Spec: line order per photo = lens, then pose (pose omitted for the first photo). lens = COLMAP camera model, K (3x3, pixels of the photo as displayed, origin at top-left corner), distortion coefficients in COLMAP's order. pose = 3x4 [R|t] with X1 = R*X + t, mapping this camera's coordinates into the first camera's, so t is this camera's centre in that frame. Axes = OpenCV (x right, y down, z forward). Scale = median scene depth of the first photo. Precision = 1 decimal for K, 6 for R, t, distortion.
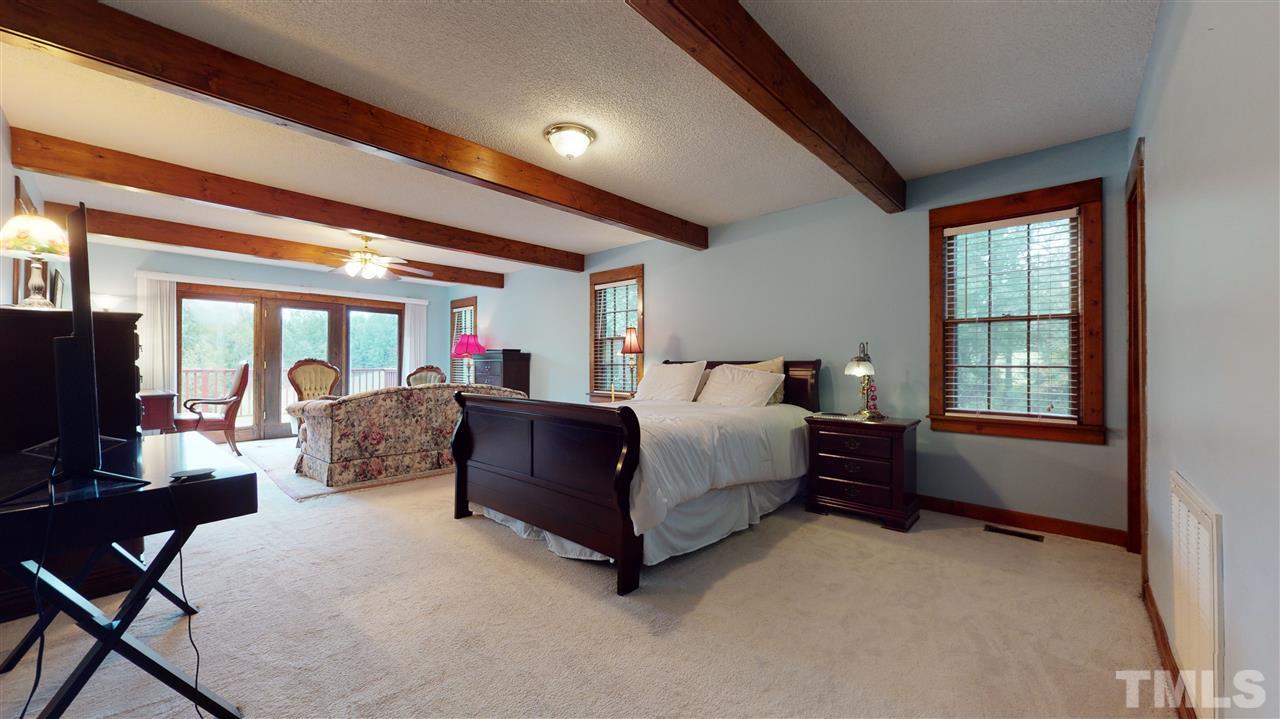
lens RADIAL K [[472.2, 0, 643.7], [0, 472.2, 364.3], [0, 0, 1]] dist [-0.003401, 0.000472]
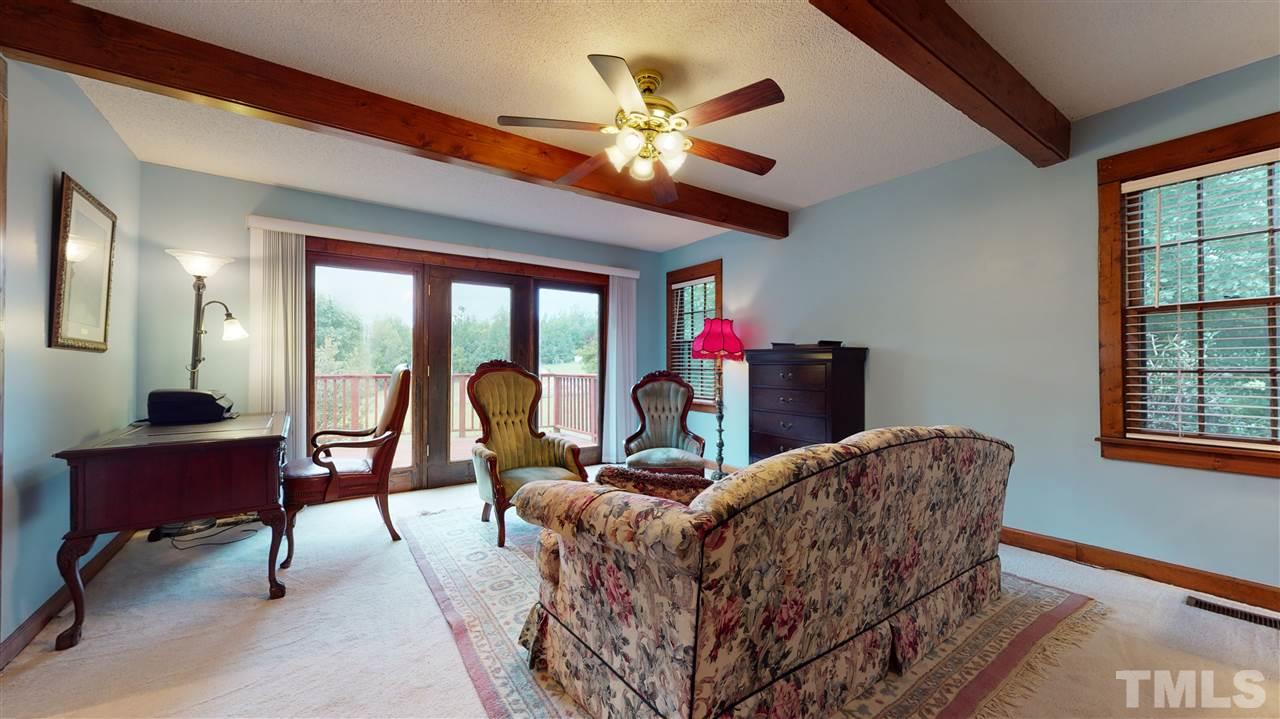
lens RADIAL K [[472.2, 0, 637.6], [0, 472.2, 359.0], [0, 0, 1]] dist [-0.003401, 0.000472]
pose [[0.974799, -0.006992, -0.222975, -0.450055], [0.004096, 0.999901, -0.013451, -0.005934], [0.223047, 0.012199, 0.974731, 0.514961]]
